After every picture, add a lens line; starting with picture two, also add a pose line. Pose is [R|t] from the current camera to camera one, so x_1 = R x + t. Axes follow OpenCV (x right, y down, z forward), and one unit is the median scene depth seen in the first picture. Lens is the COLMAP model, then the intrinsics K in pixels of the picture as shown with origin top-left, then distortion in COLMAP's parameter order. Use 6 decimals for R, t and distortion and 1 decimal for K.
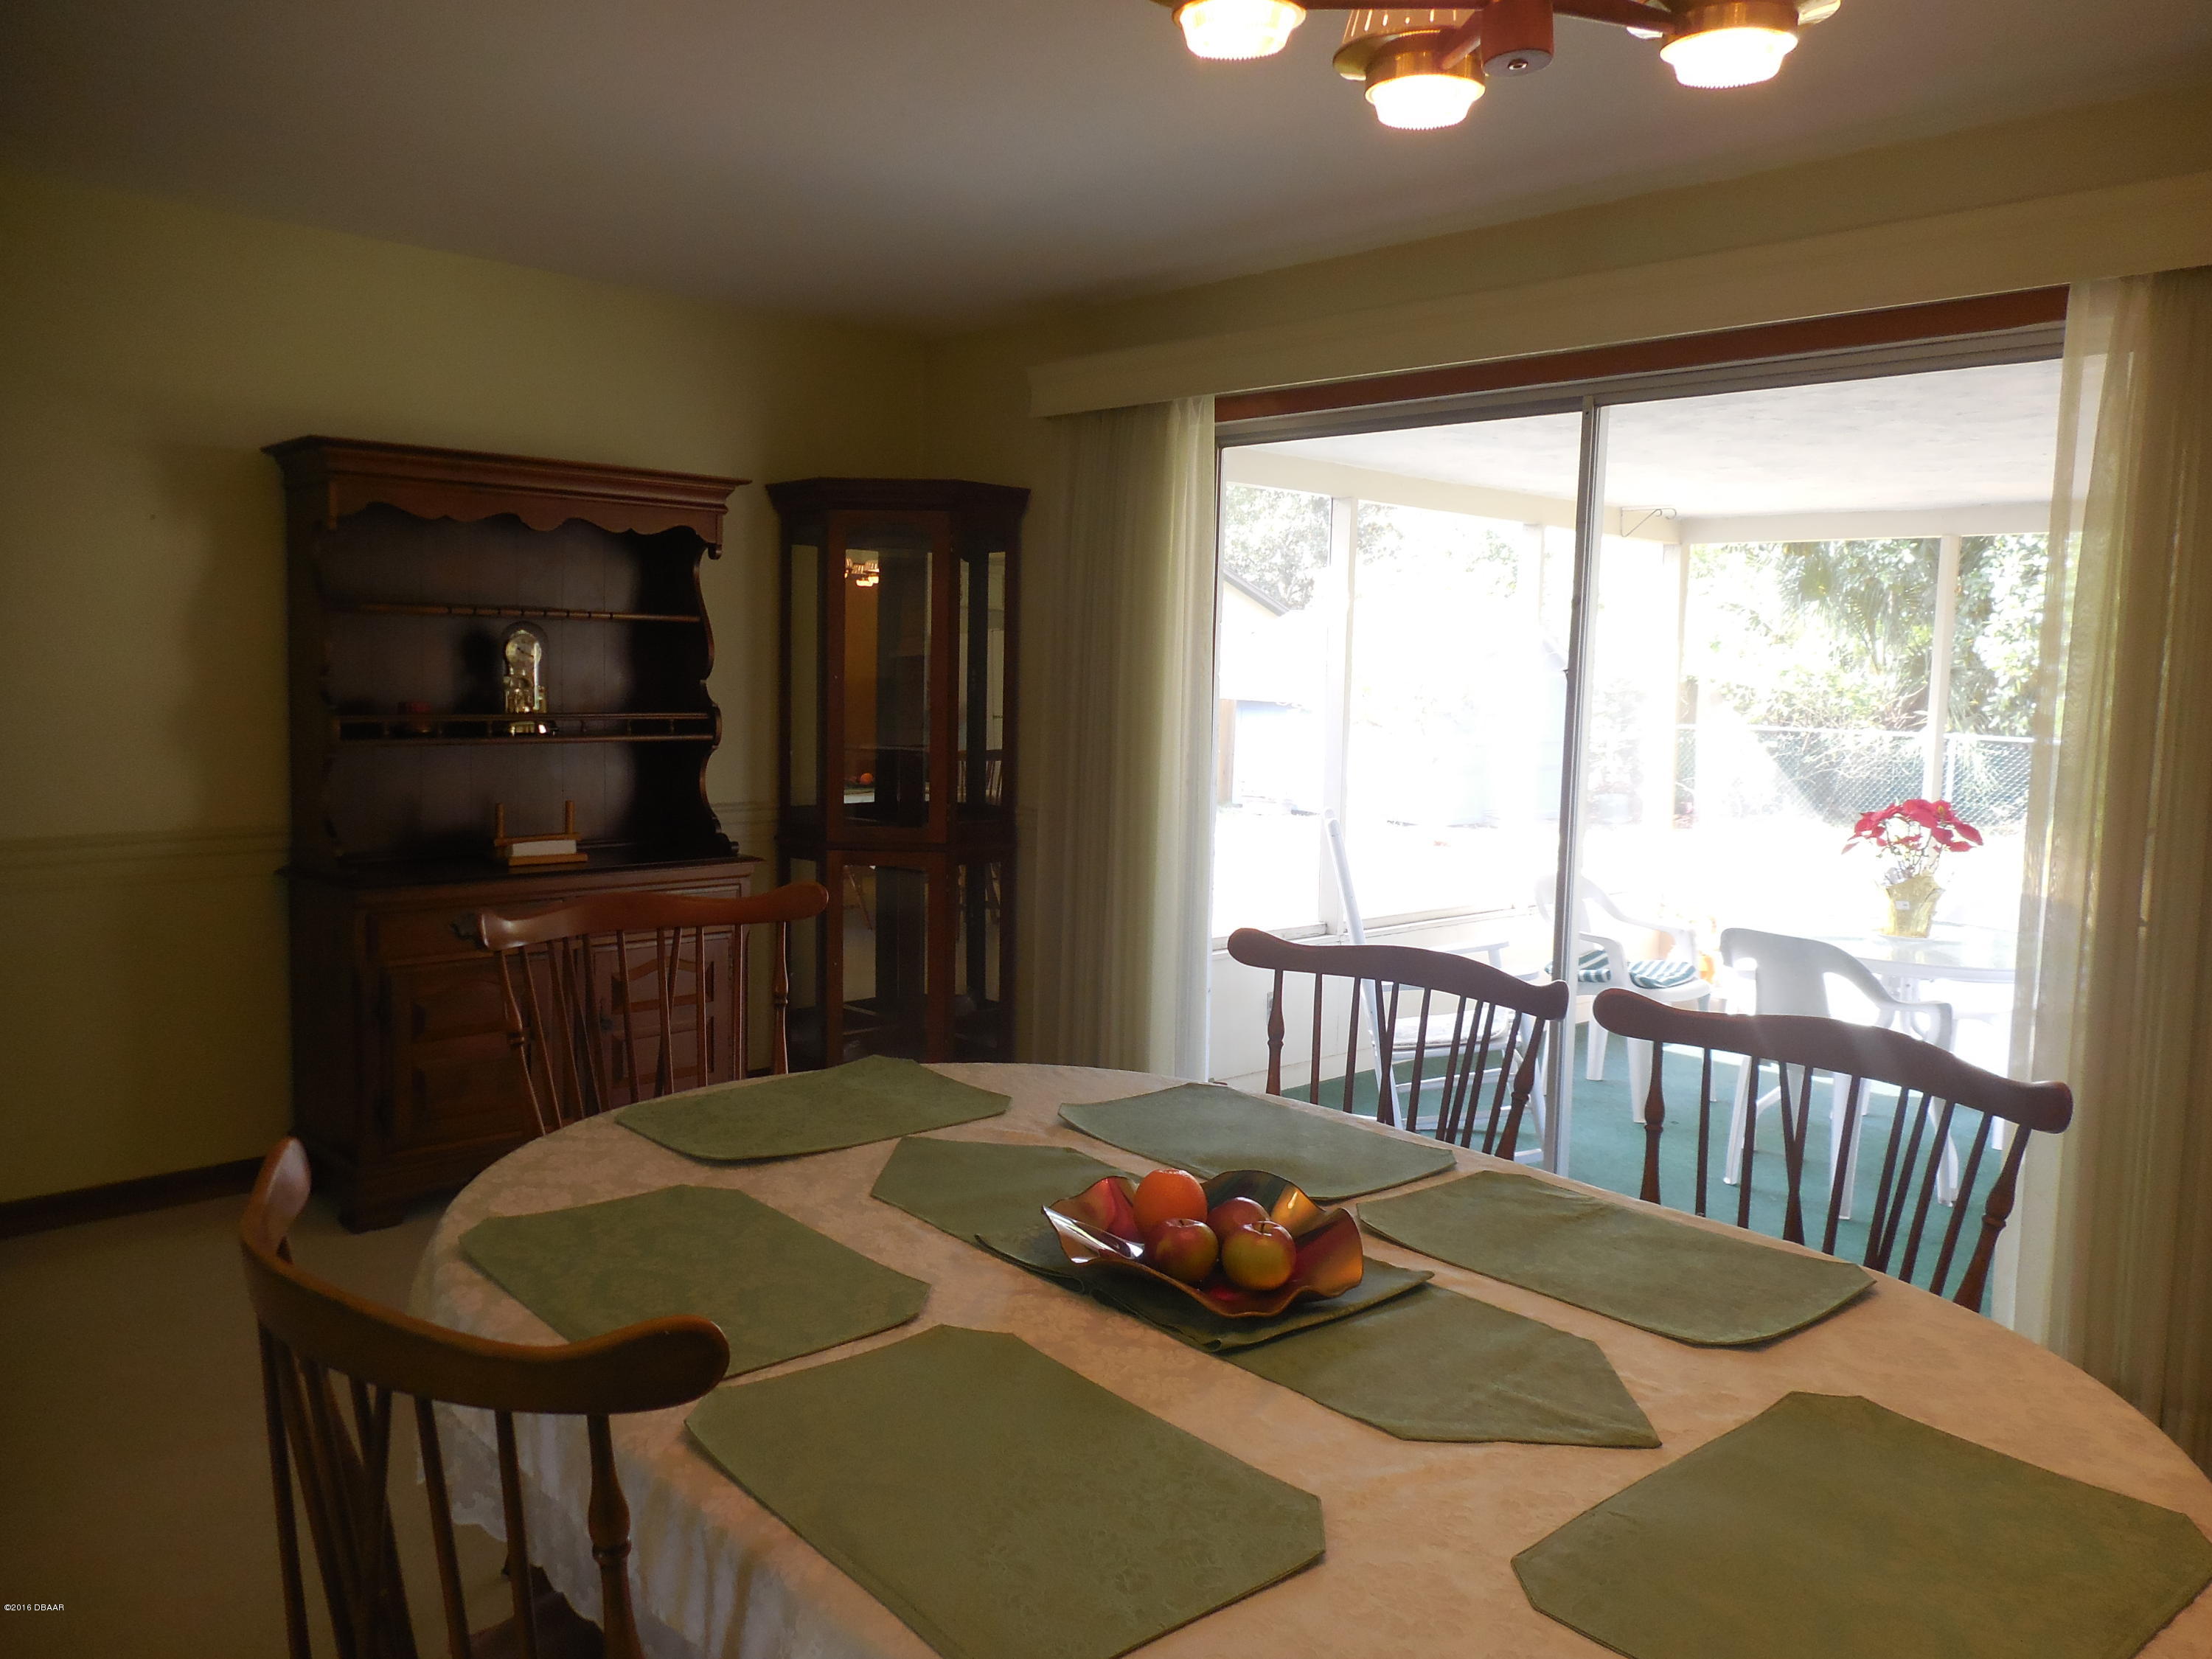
lens RADIAL K [[1659.8, 0, 1092.8], [0, 1659.8, 829.1], [0, 0, 1]] dist [0.014107, 0.003720]
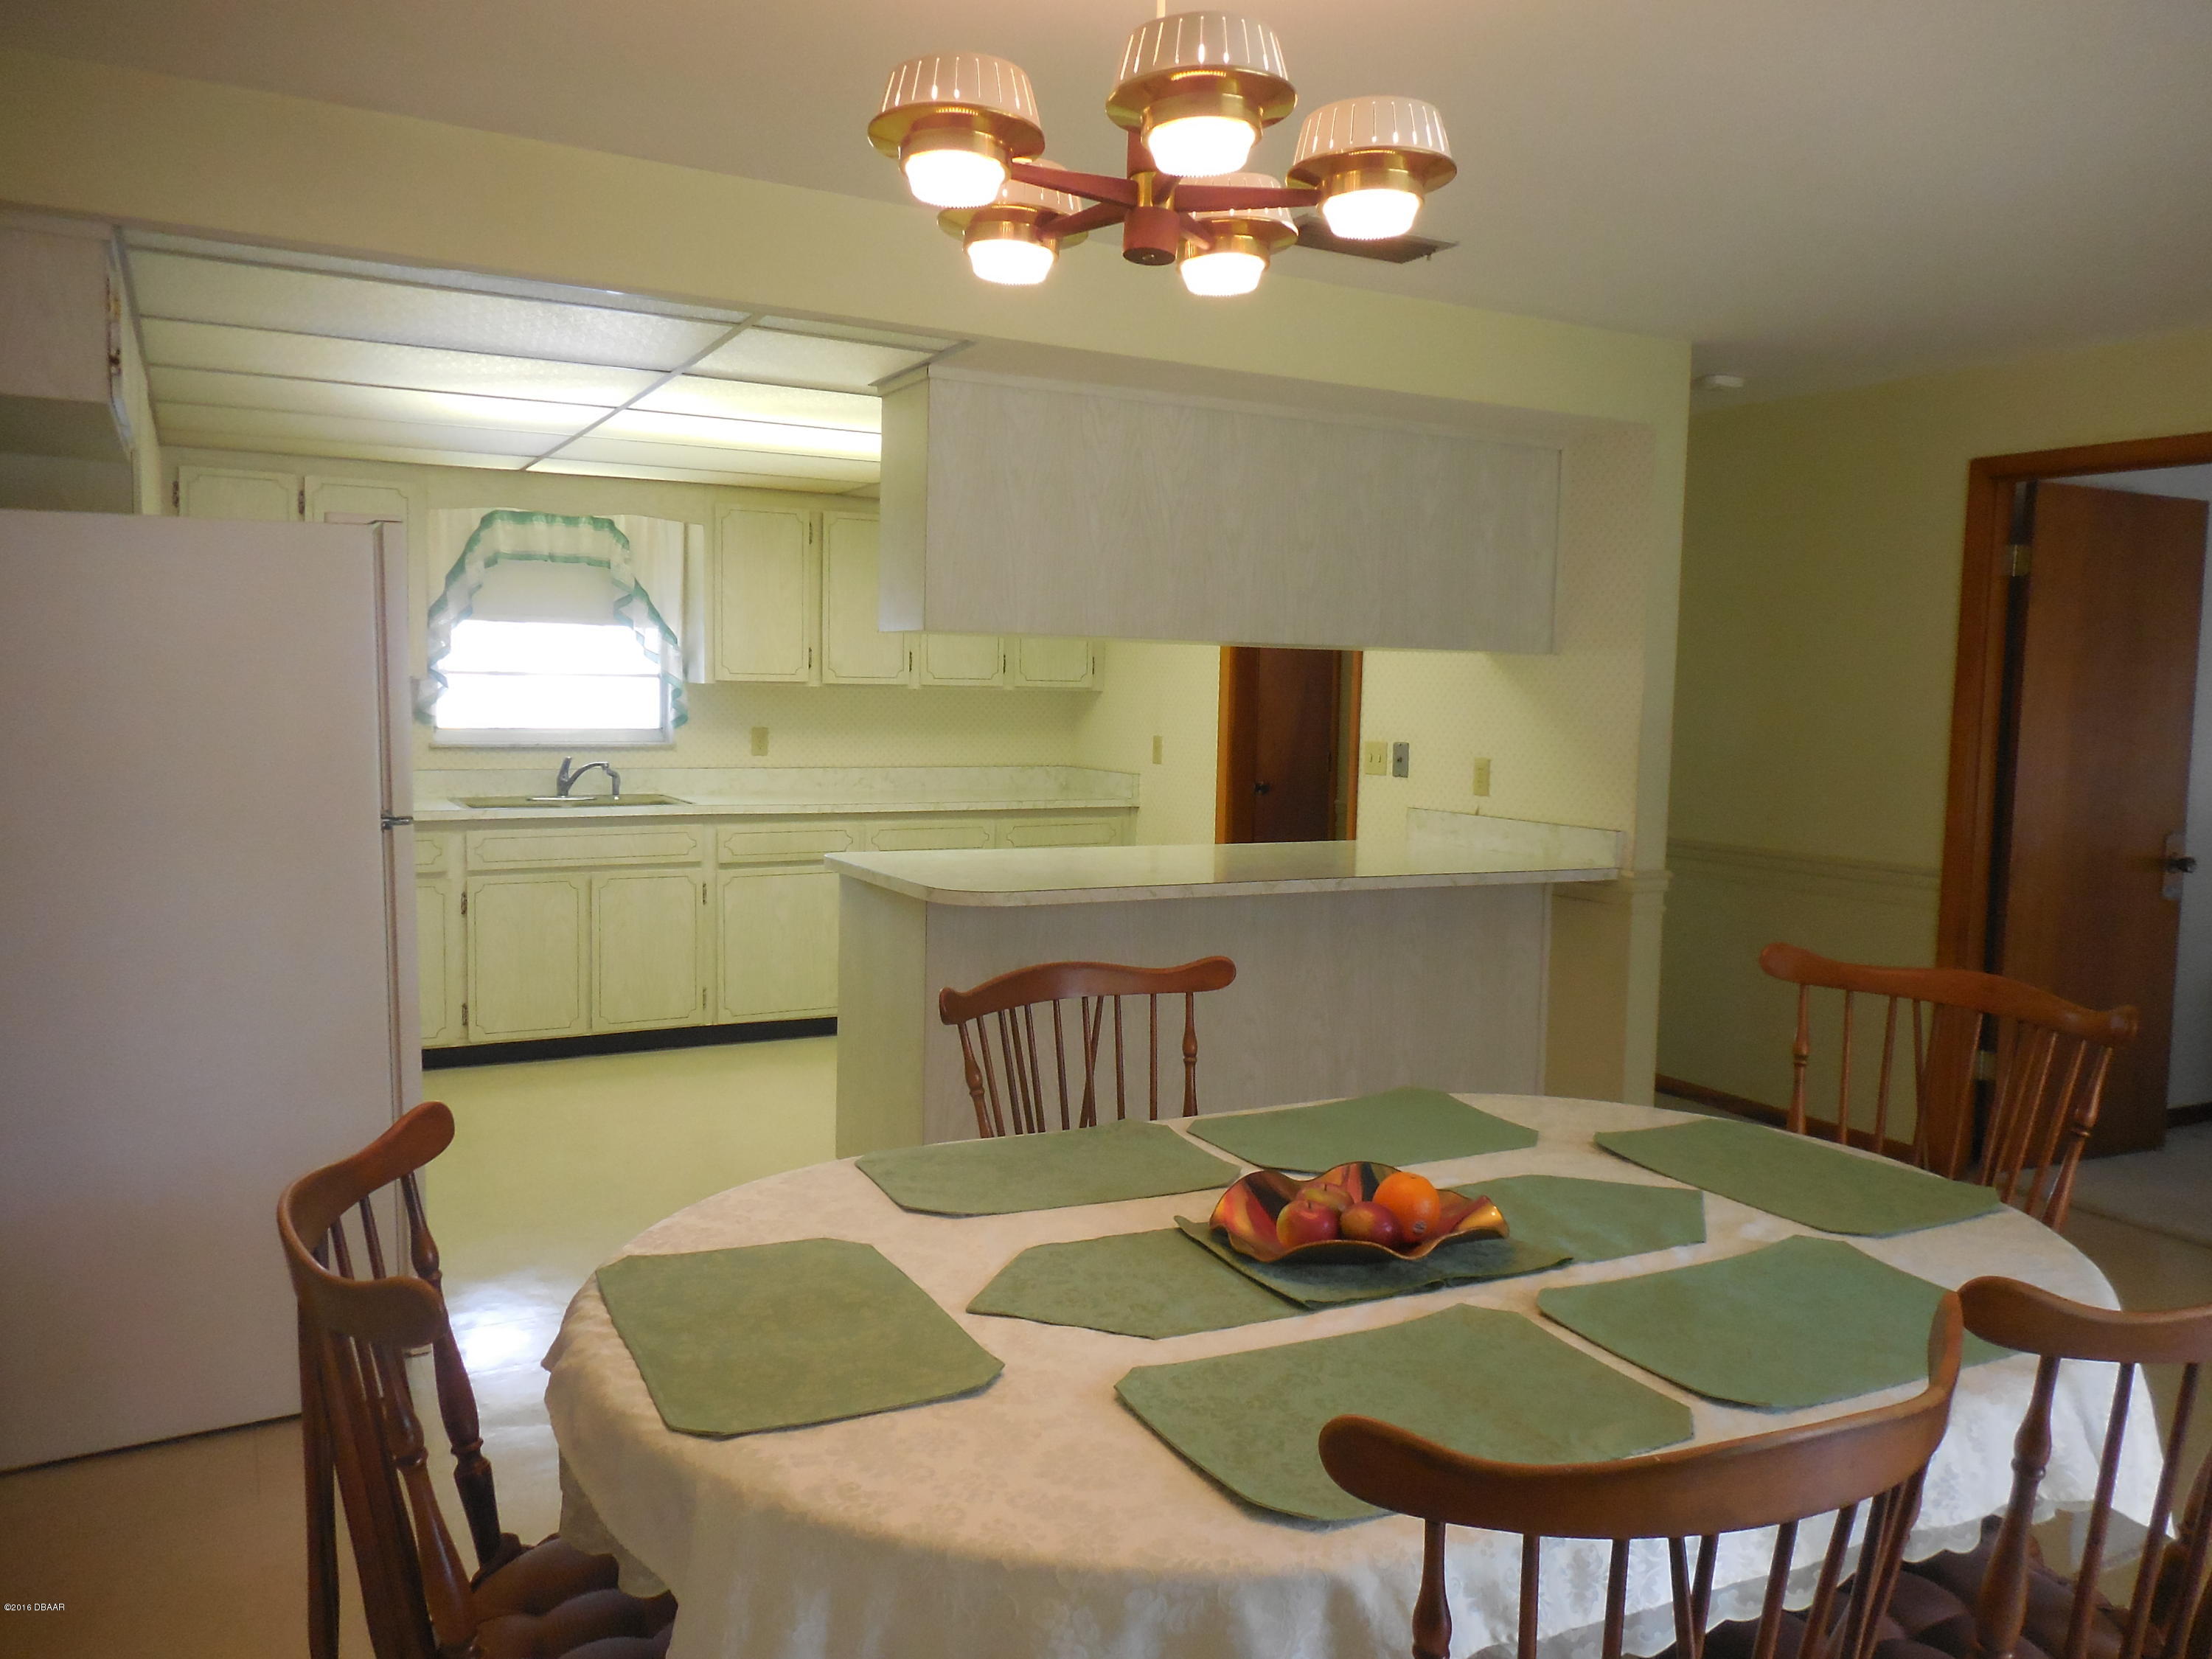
lens RADIAL K [[1659.8, 0, 1102.8], [0, 1659.8, 840.6], [0, 0, 1]] dist [0.014107, 0.003720]
pose [[-0.217550, 0.072434, -0.973358, 1.229211], [-0.136422, 0.985197, 0.103806, -0.110829], [0.966468, 0.155370, -0.204448, 1.040580]]
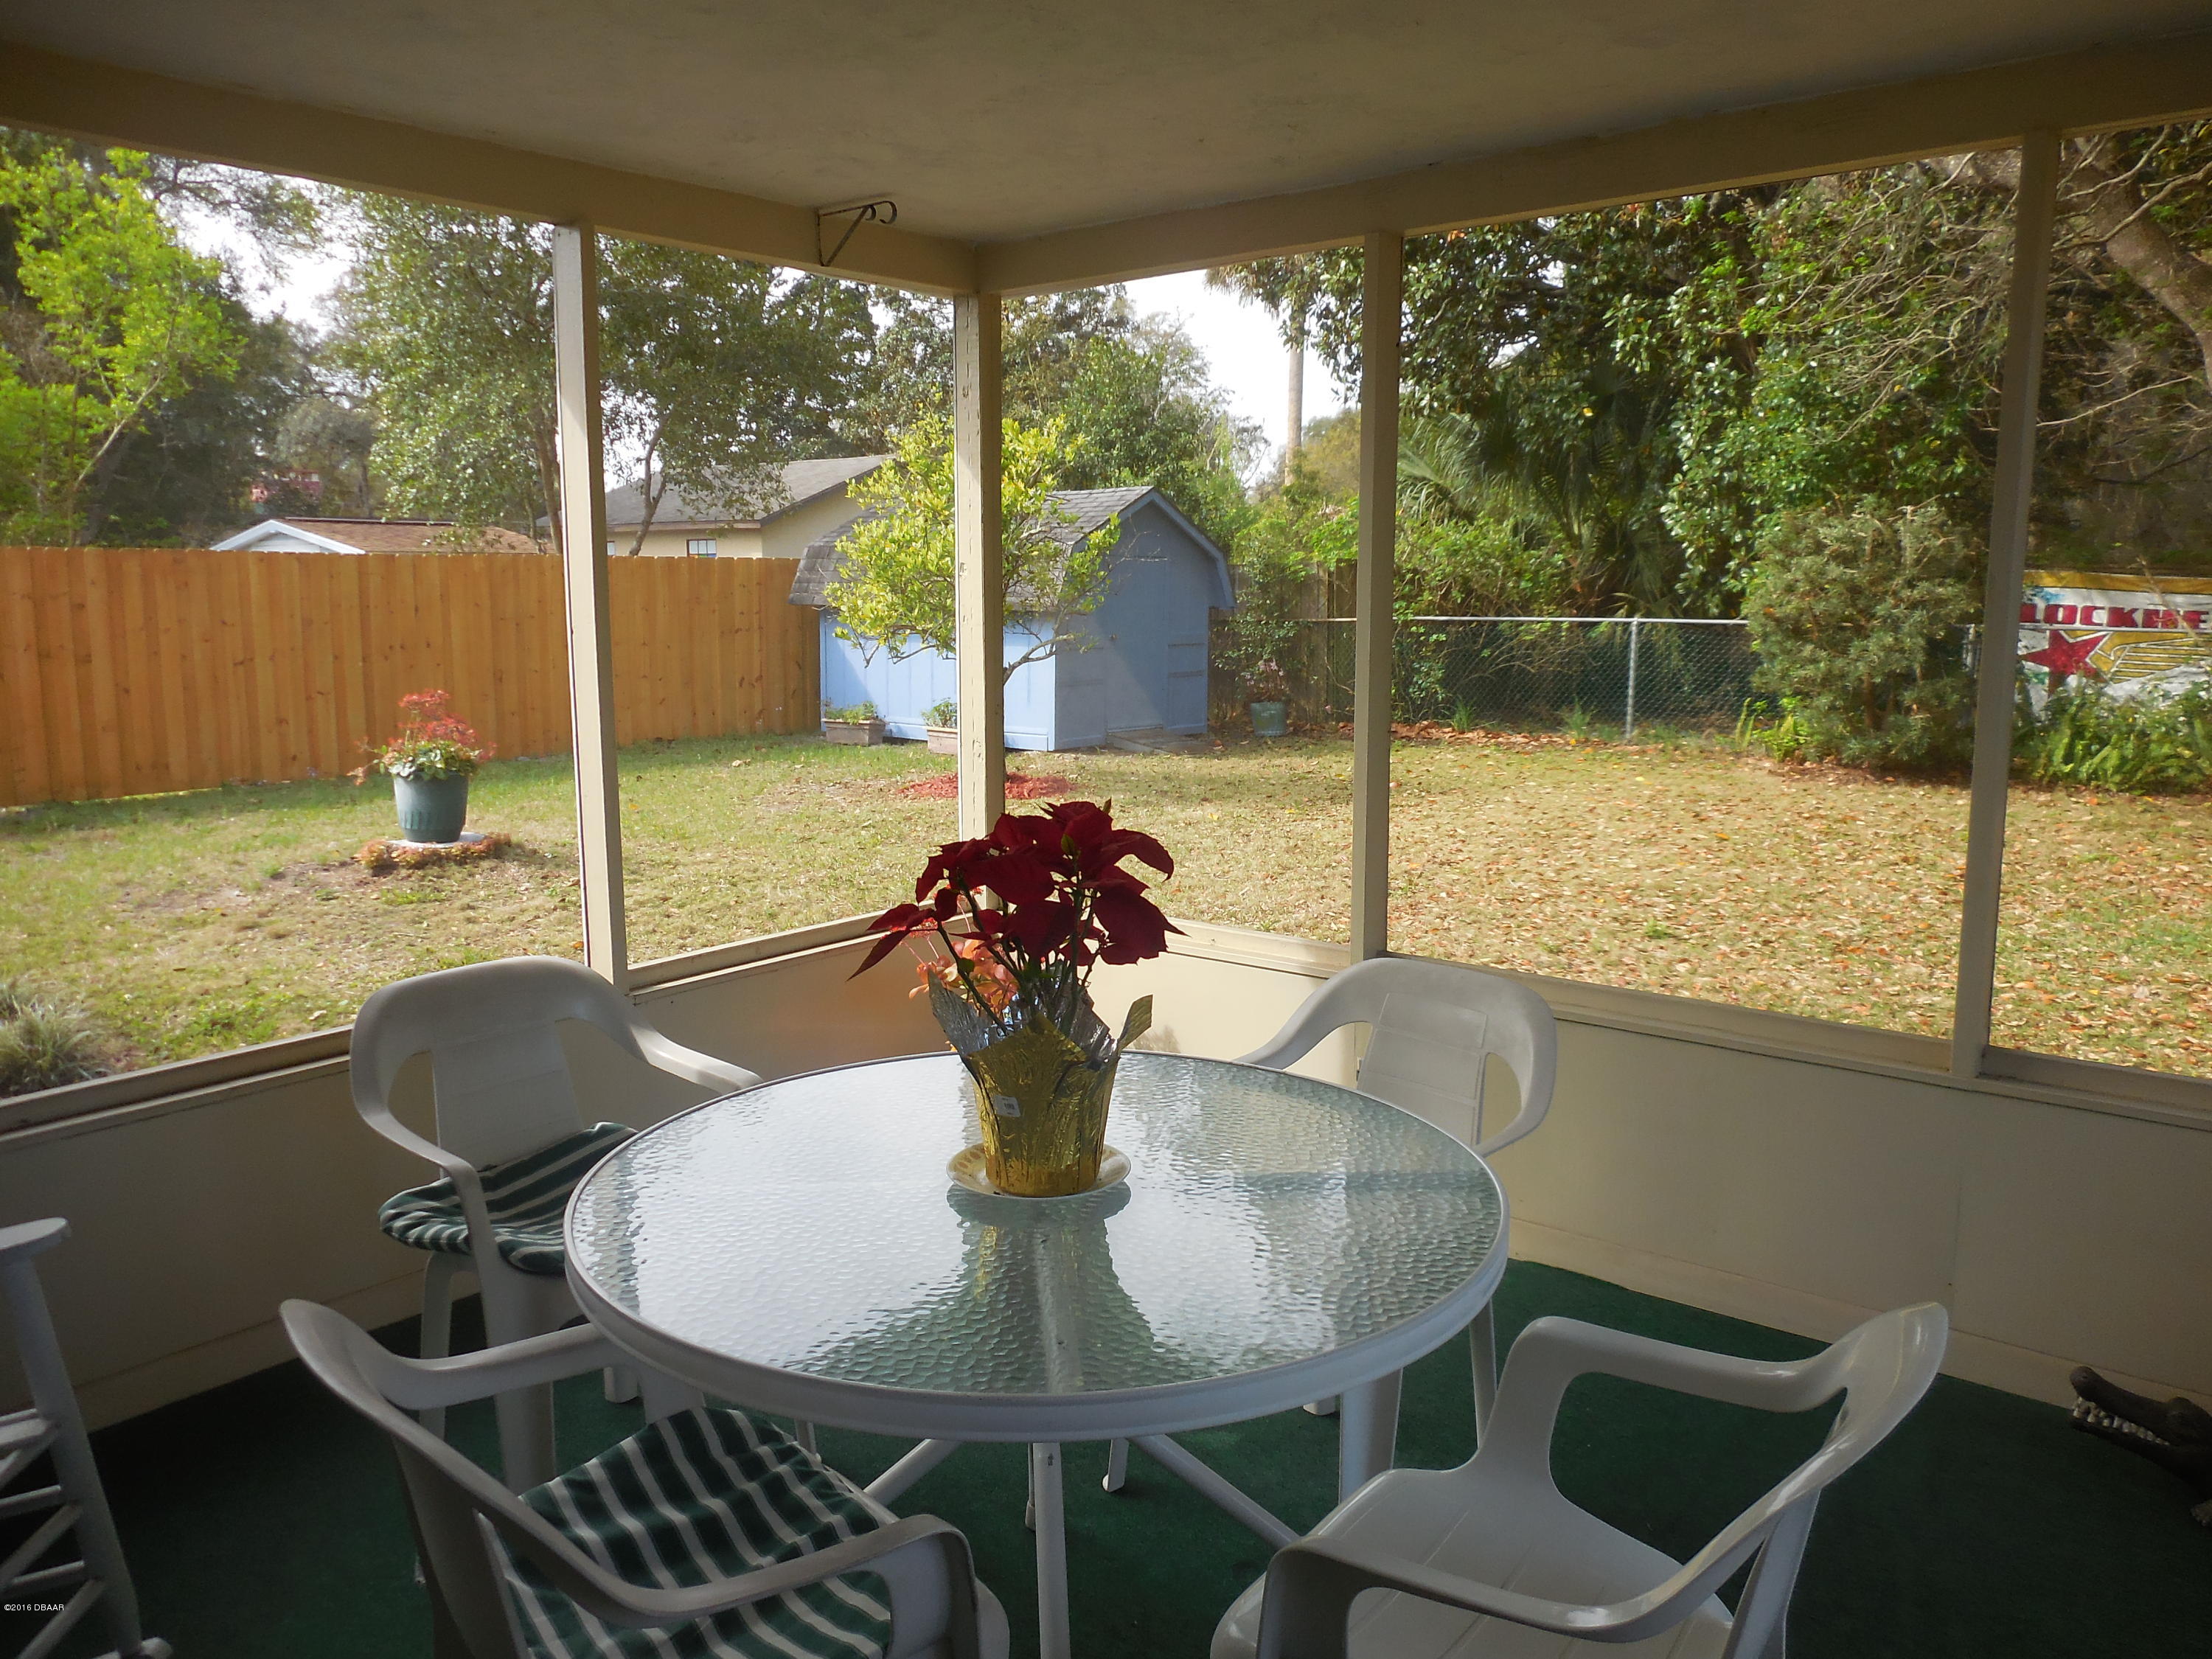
lens RADIAL K [[1659.8, 0, 1111.0], [0, 1659.8, 827.8], [0, 0, 1]] dist [0.014107, 0.003720]
pose [[0.990054, -0.051265, 0.131018, 0.121227], [0.043934, 0.997335, 0.058244, -0.010209], [-0.133655, -0.051908, 0.989668, 0.171785]]
